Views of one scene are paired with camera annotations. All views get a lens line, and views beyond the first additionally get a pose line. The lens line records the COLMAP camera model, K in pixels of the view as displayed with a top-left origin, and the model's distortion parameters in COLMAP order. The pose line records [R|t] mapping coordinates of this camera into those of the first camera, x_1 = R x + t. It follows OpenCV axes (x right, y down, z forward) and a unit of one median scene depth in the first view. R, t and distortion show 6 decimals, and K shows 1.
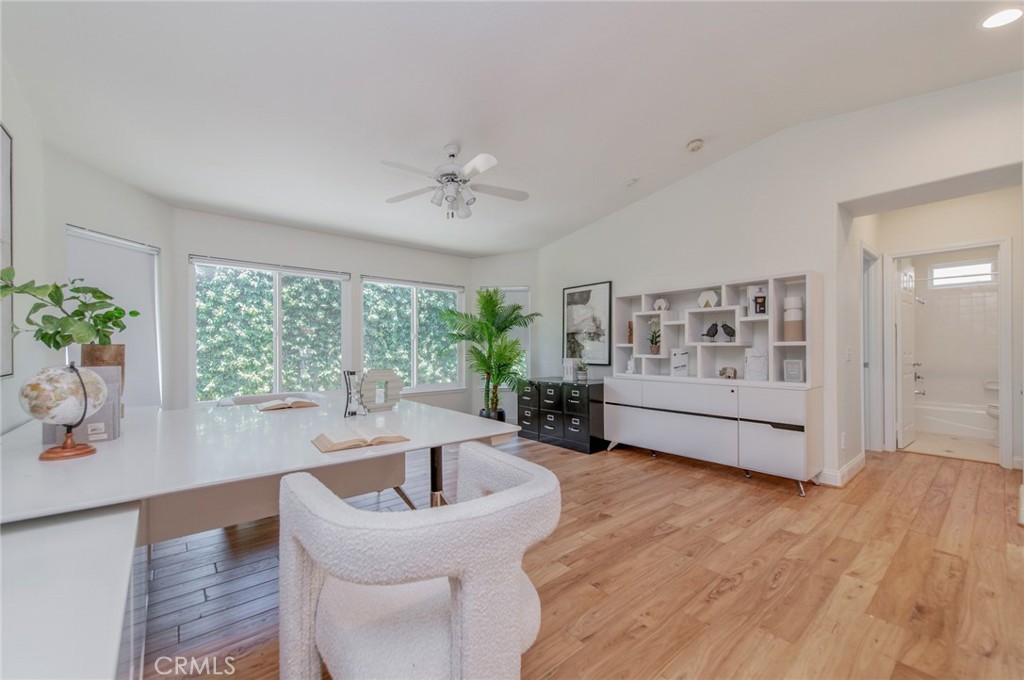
lens RADIAL K [[400.3, 0, 511.7], [0, 400.3, 342.8], [0, 0, 1]] dist [0.012213, -0.000524]
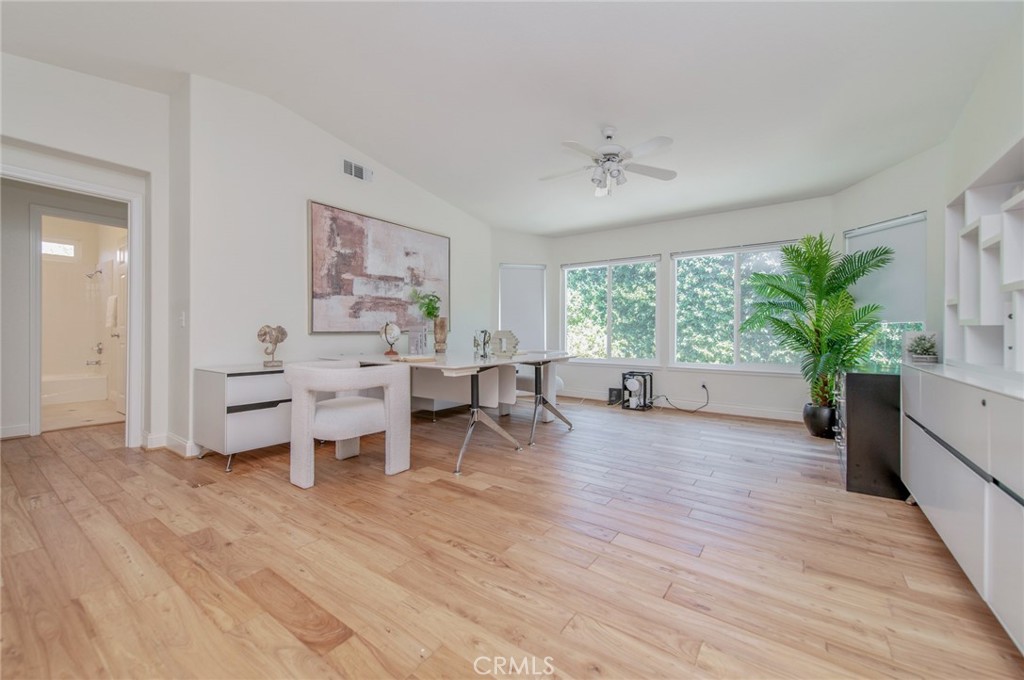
lens RADIAL K [[400.3, 0, 516.4], [0, 400.3, 333.5], [0, 0, 1]] dist [0.012213, -0.000524]
pose [[0.261578, 0.005364, -0.965168, 0.319997], [0.009333, 0.999924, 0.008086, 0.018476], [0.965137, -0.011123, 0.261508, 0.187055]]
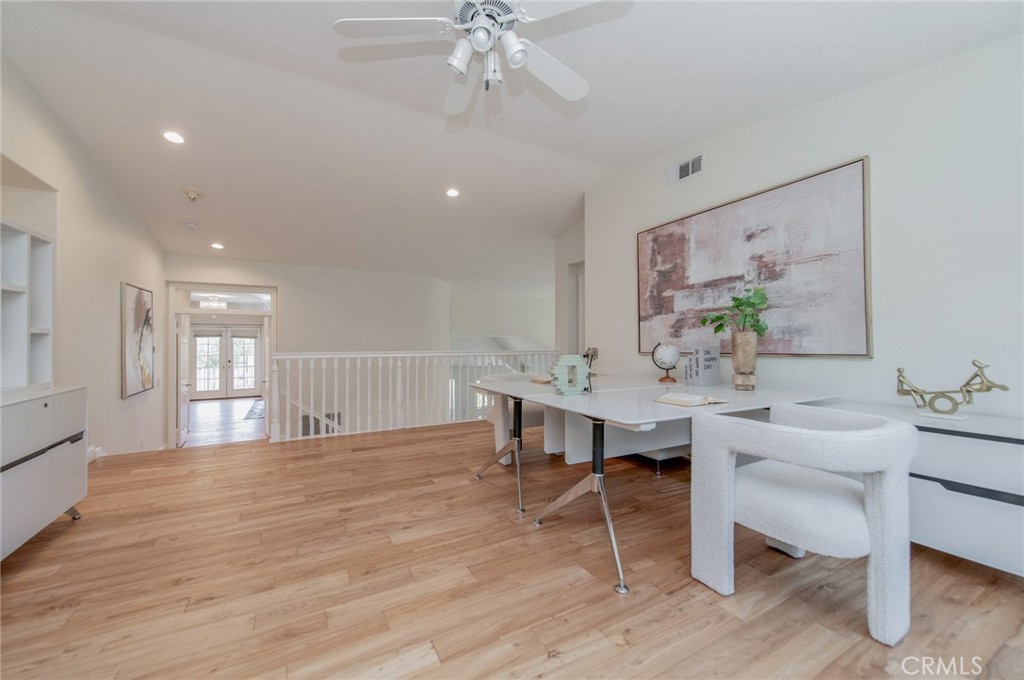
lens RADIAL K [[400.3, 0, 513.5], [0, 400.3, 343.3], [0, 0, 1]] dist [0.012213, -0.000524]
pose [[-0.982824, 0.005361, 0.184470, -0.108635], [0.002790, 0.999895, -0.014191, 0.013859], [-0.184526, -0.013433, -0.982736, 0.589059]]
